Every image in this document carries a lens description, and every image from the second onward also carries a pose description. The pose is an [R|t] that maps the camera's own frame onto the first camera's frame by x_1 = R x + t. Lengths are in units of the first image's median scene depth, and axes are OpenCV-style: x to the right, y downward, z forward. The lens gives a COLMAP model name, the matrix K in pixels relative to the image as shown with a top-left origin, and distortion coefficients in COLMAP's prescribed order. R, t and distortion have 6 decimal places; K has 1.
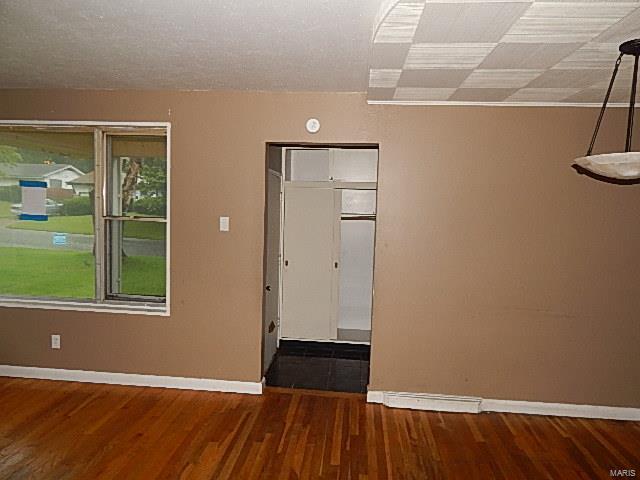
lens RADIAL K [[420.5, 0, 323.5], [0, 420.5, 239.3], [0, 0, 1]] dist [0.007418, -0.002346]
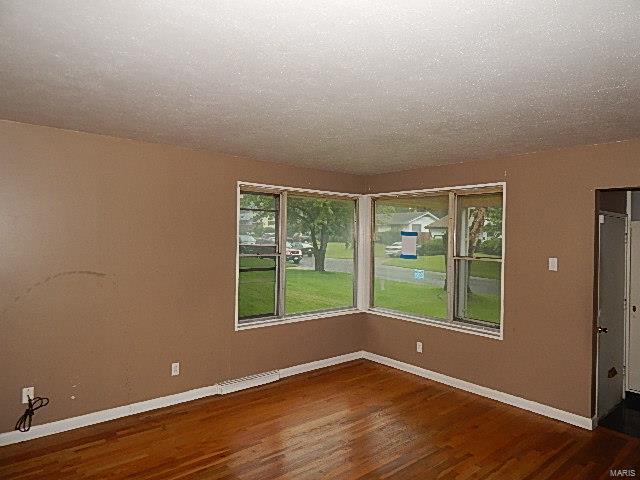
lens RADIAL K [[420.5, 0, 323.4], [0, 420.5, 238.3], [0, 0, 1]] dist [0.007418, -0.002346]
pose [[0.710578, -0.019639, -0.703345, 0.084124], [-0.049710, 0.995711, -0.078024, 0.008596], [0.701861, 0.090406, 0.706554, -0.161225]]
